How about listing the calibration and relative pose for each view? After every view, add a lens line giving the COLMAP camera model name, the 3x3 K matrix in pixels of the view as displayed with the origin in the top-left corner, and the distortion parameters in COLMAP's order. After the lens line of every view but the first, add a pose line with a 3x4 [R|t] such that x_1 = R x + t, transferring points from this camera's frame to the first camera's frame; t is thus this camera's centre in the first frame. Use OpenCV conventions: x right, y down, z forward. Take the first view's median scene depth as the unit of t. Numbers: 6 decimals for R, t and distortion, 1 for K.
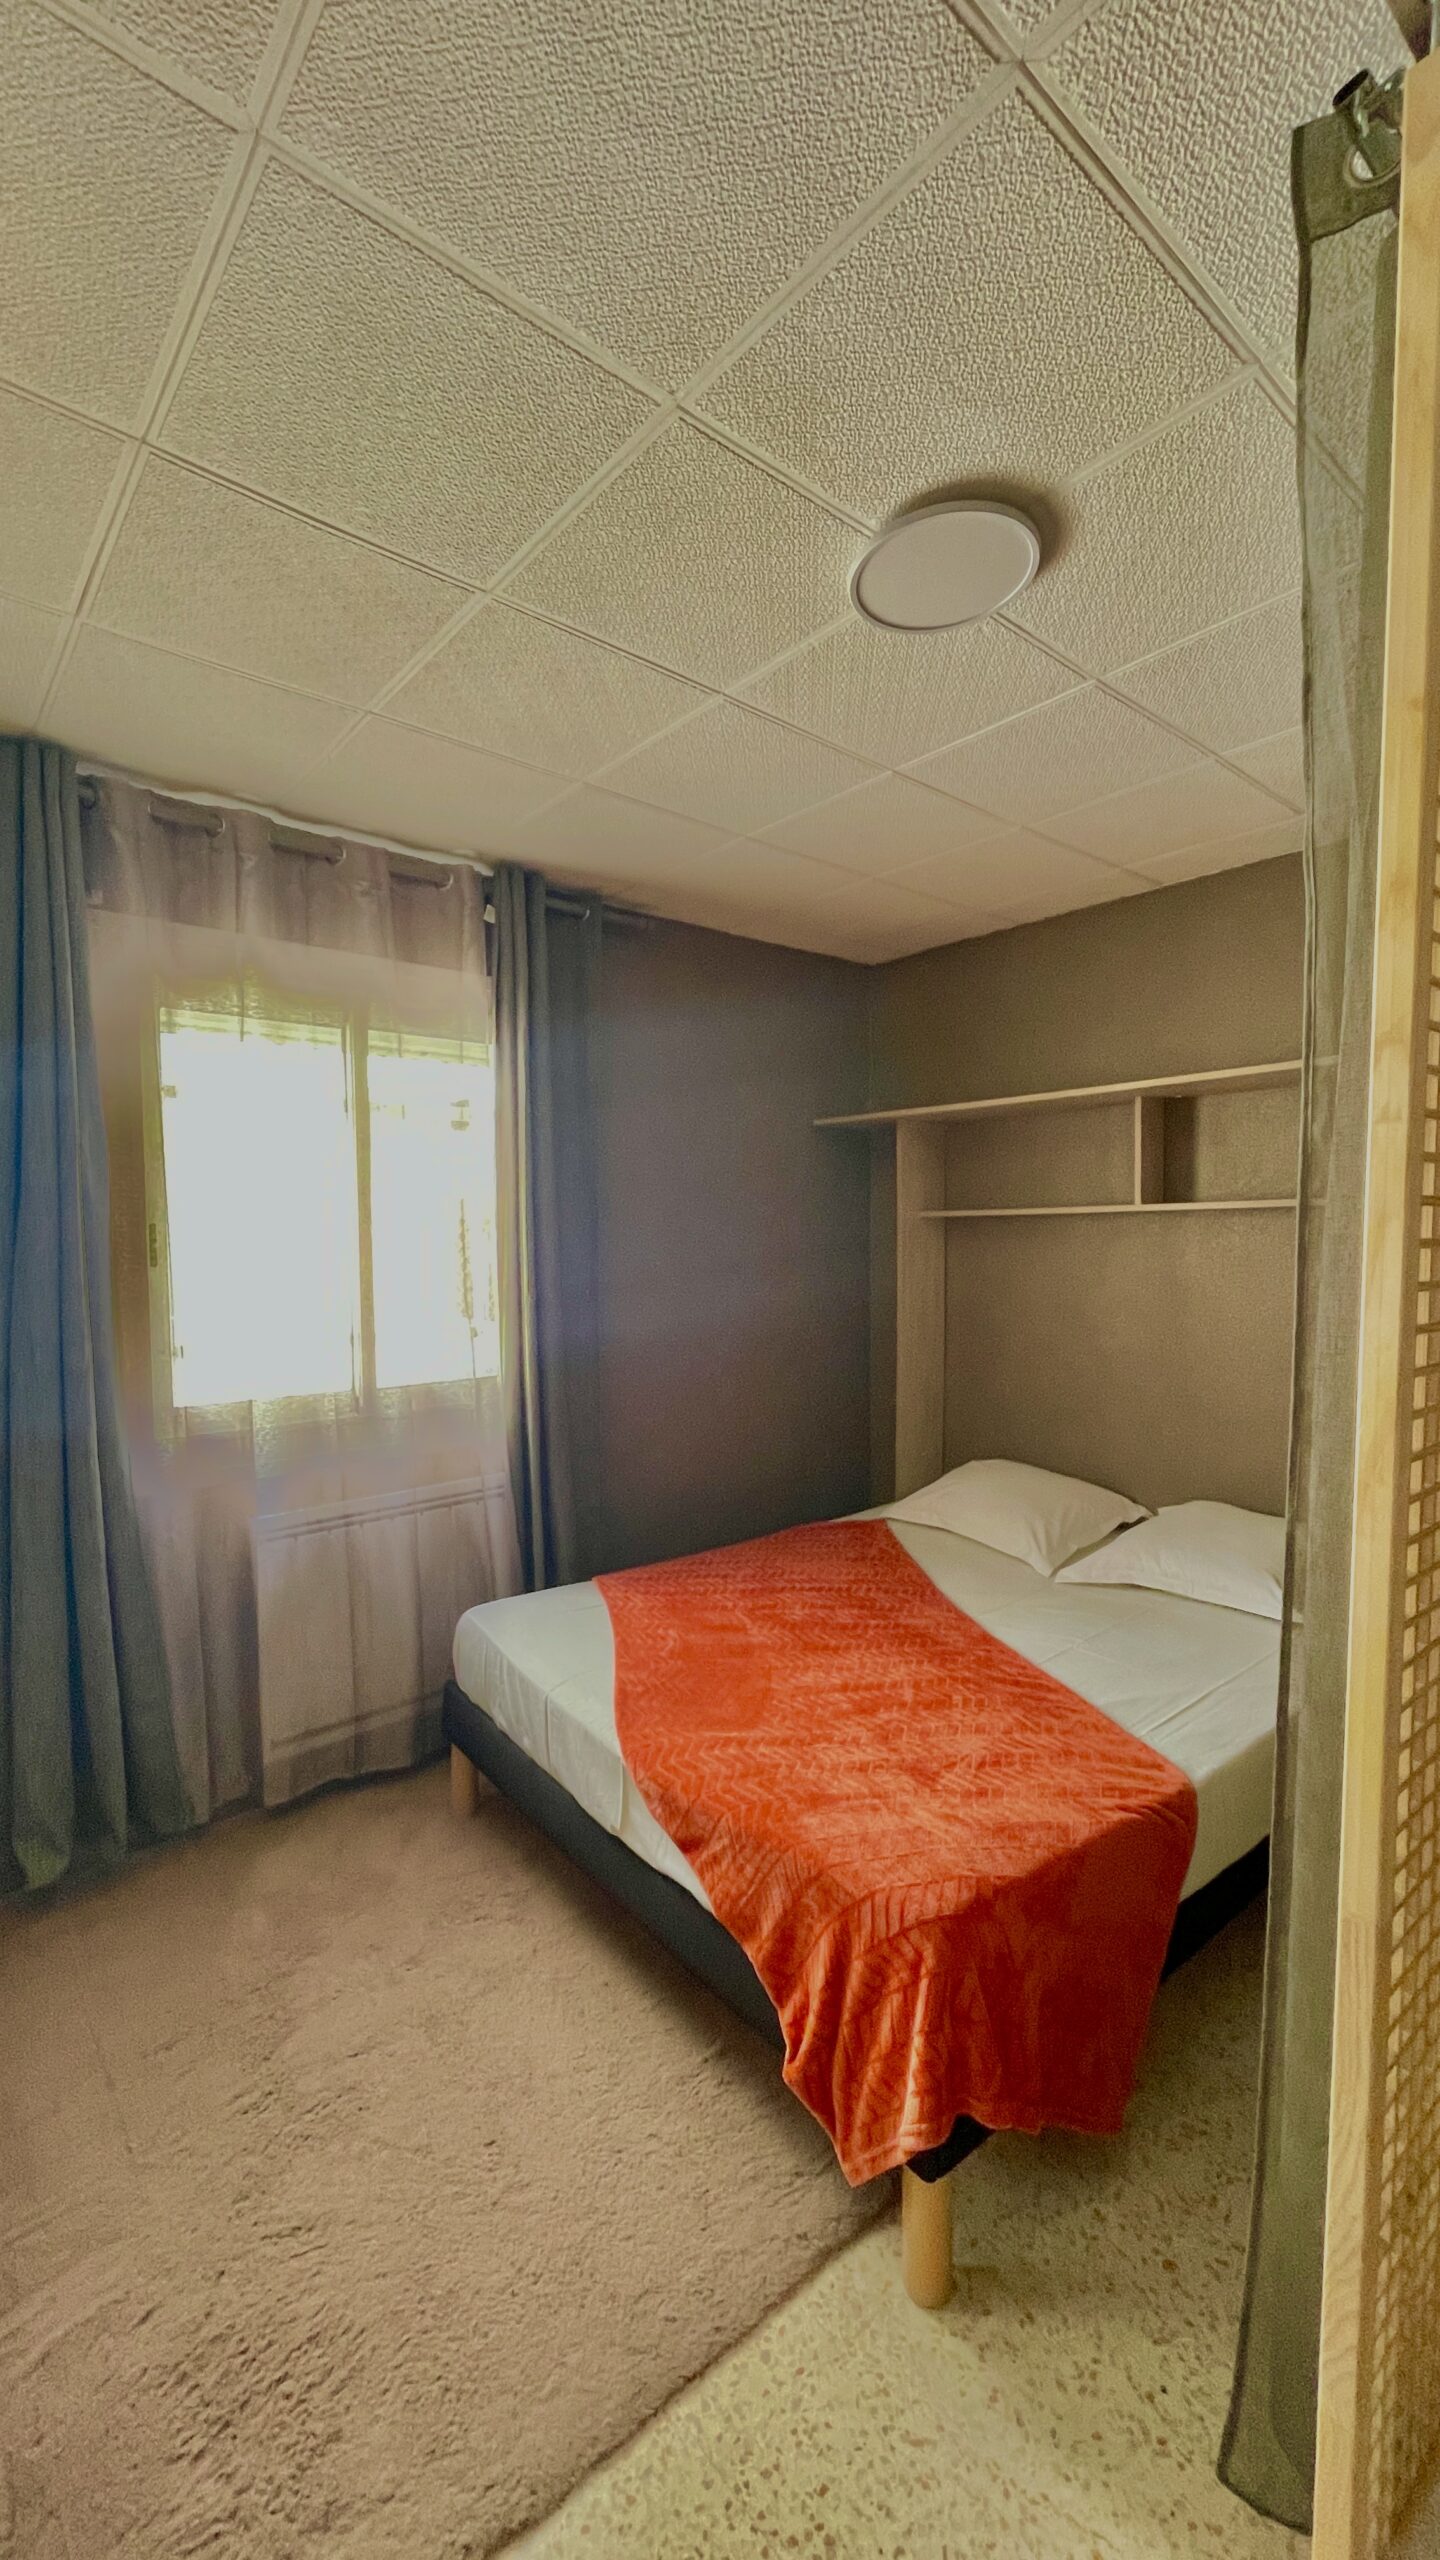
lens RADIAL K [[1036.3, 0, 729.1], [0, 1036.3, 1283.4], [0, 0, 1]] dist [-0.002326, -0.000258]
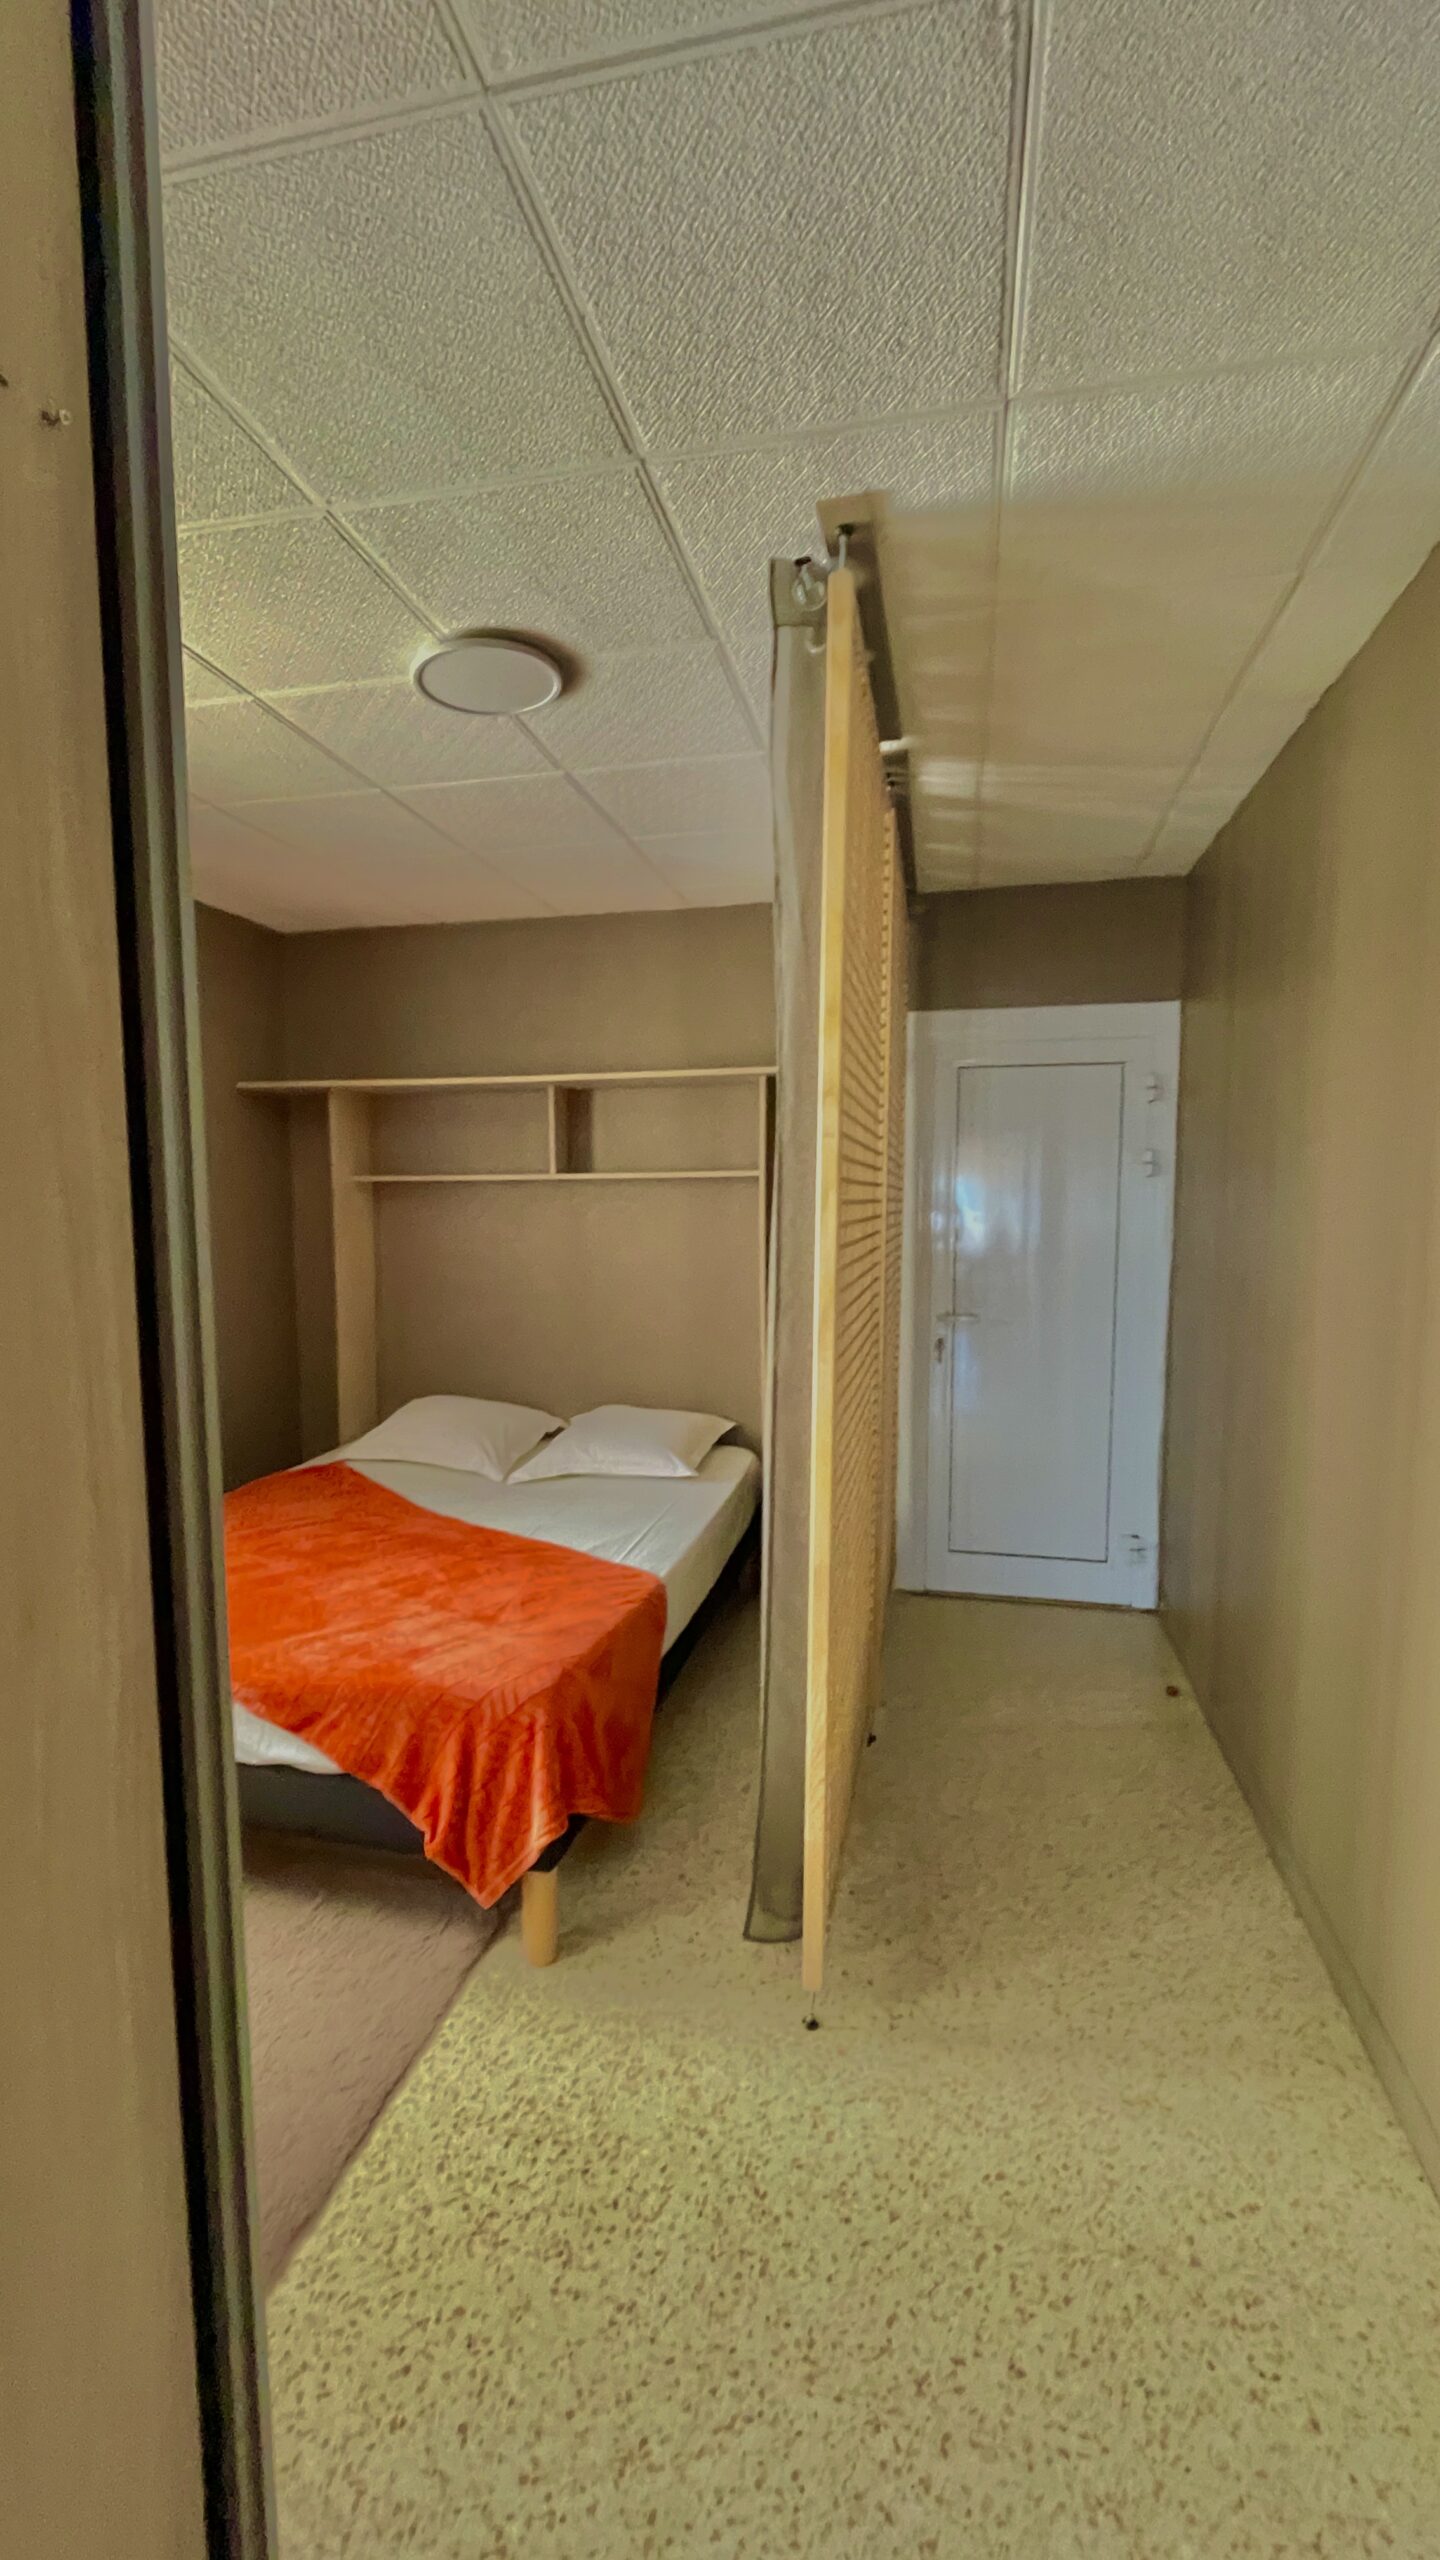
lens RADIAL K [[1036.3, 0, 728.3], [0, 1036.3, 1283.6], [0, 0, 1]] dist [-0.002326, -0.000258]
pose [[0.796133, -0.044969, 0.603449, -0.330568], [0.024593, 0.998815, 0.041986, 0.013419], [-0.604622, -0.018586, 0.796296, -0.196411]]
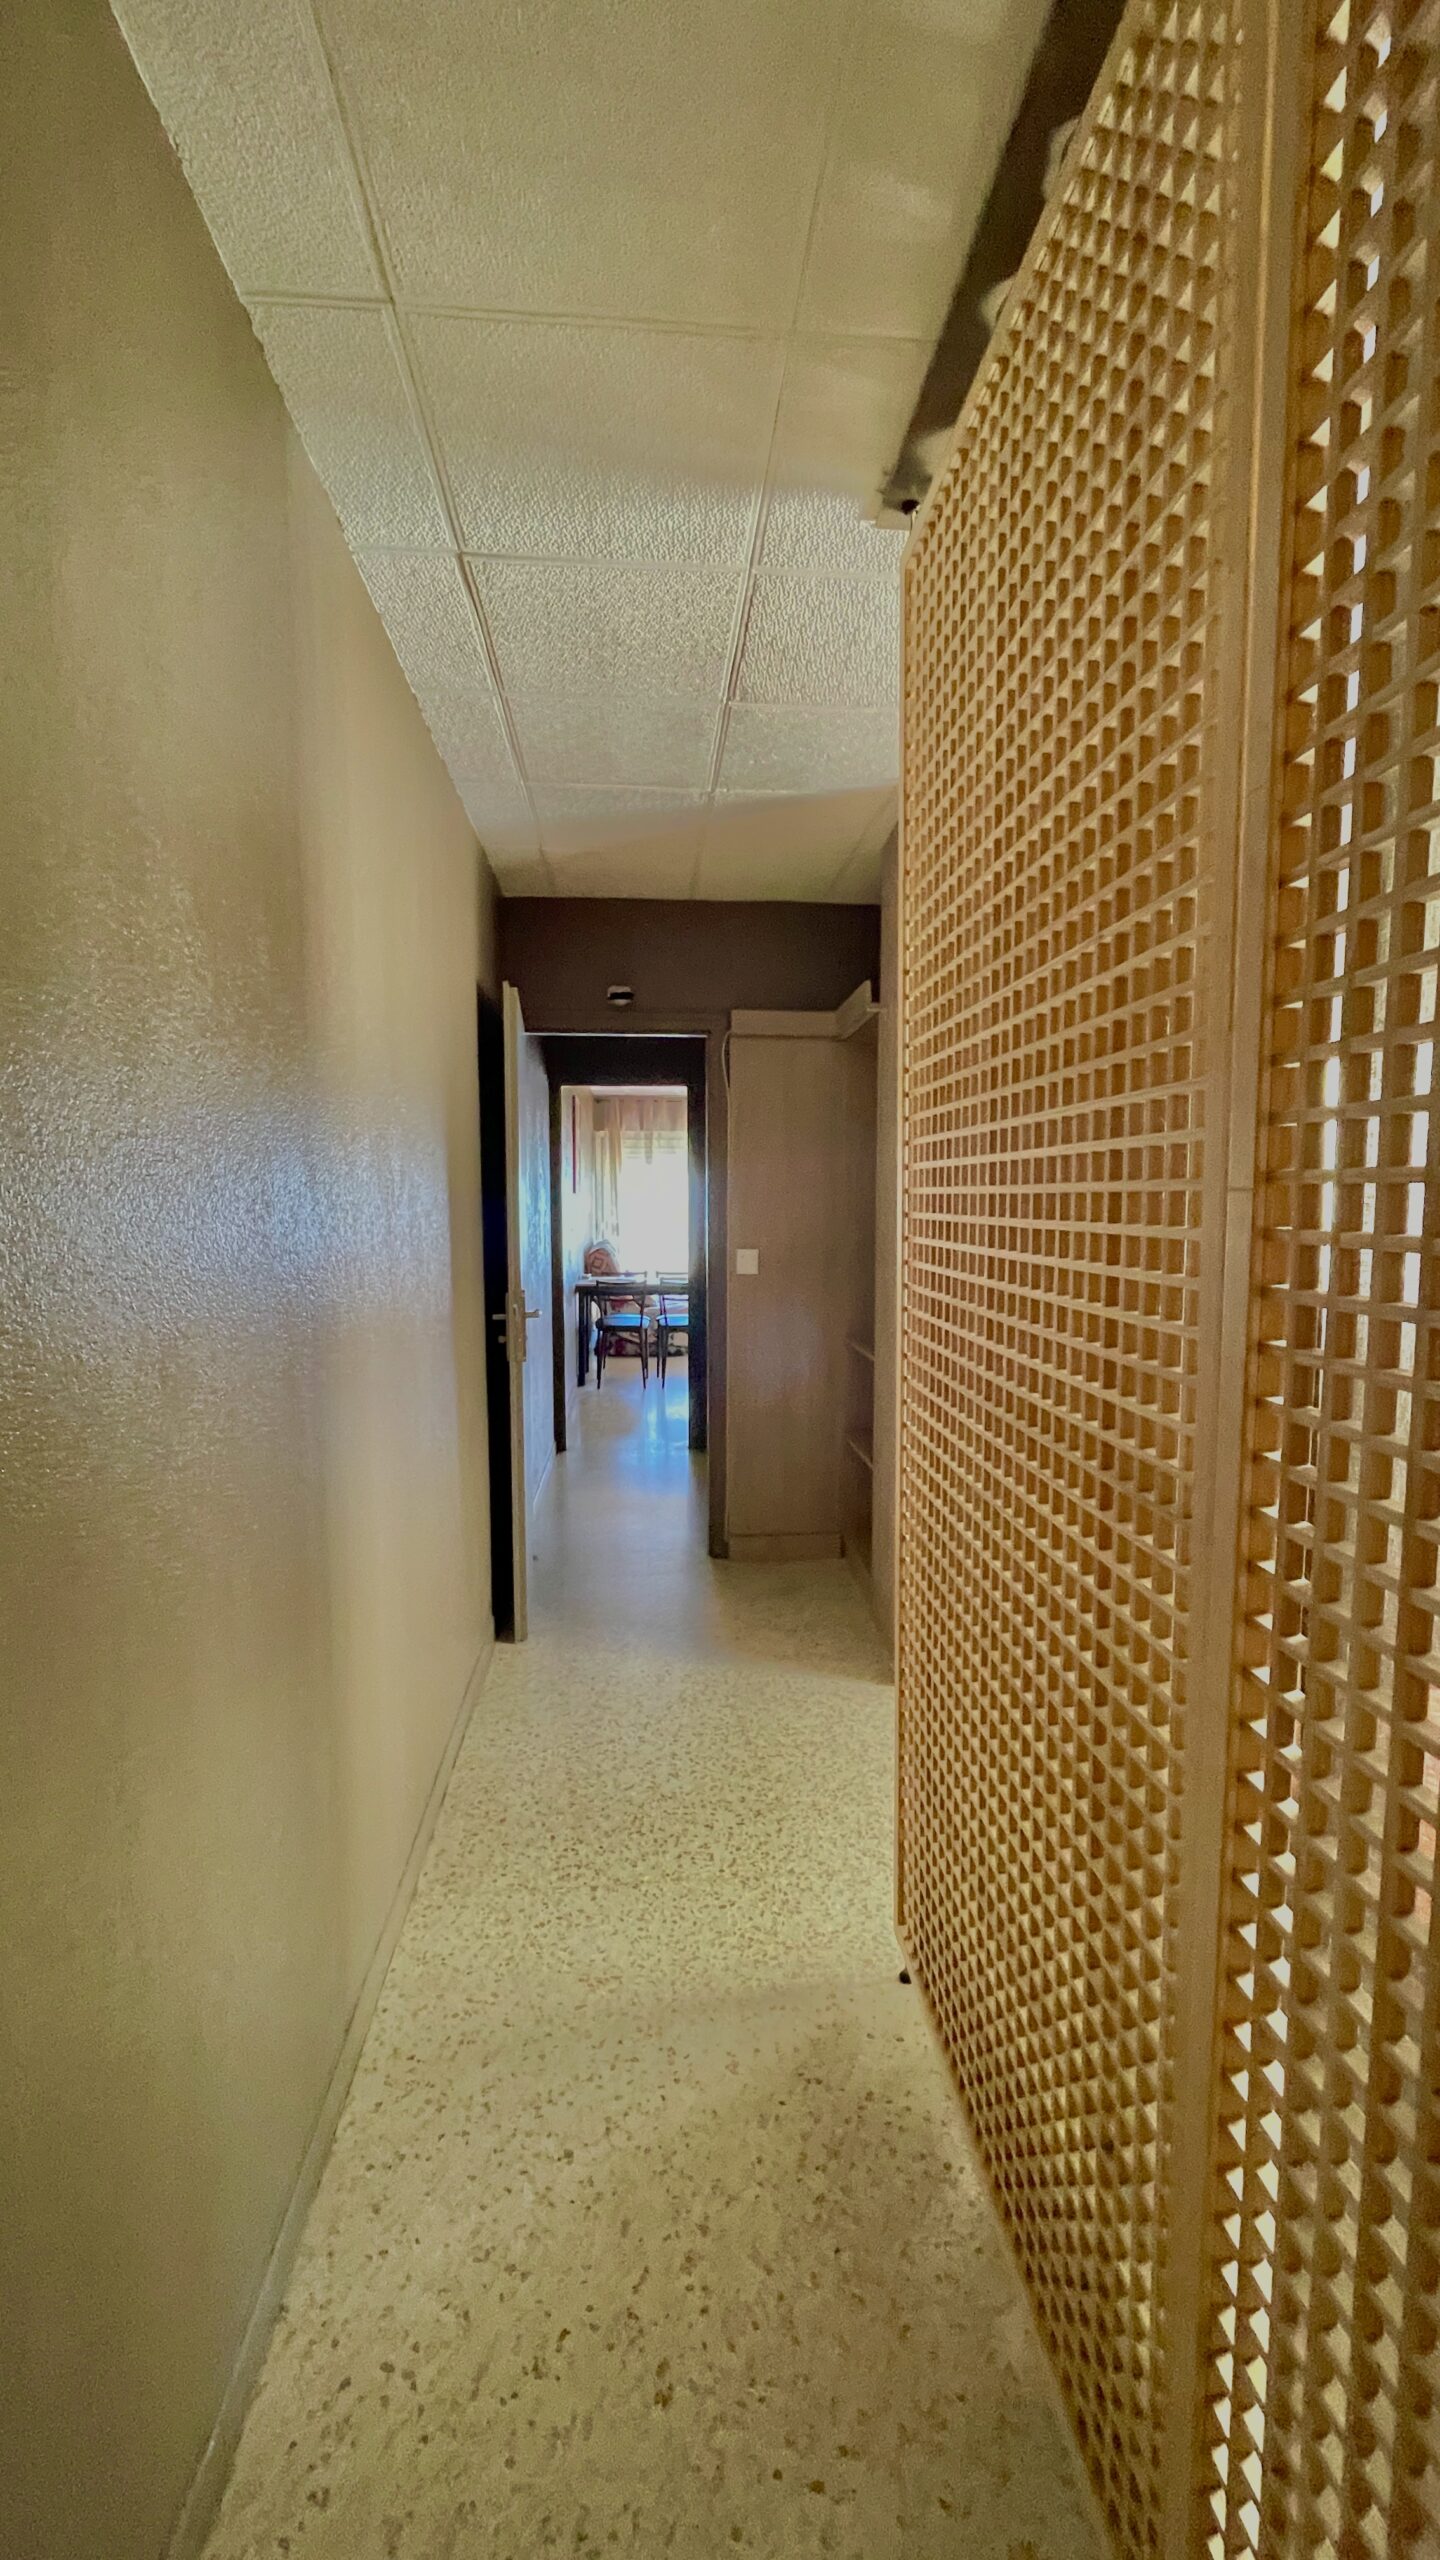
lens RADIAL K [[1036.3, 0, 722.8], [0, 1036.3, 1280.6], [0, 0, 1]] dist [-0.002326, -0.000258]
pose [[-0.587642, 0.079690, -0.805187, 1.381193], [-0.037438, 0.991394, 0.125442, -0.039446], [0.808255, 0.103860, -0.579601, 1.062133]]
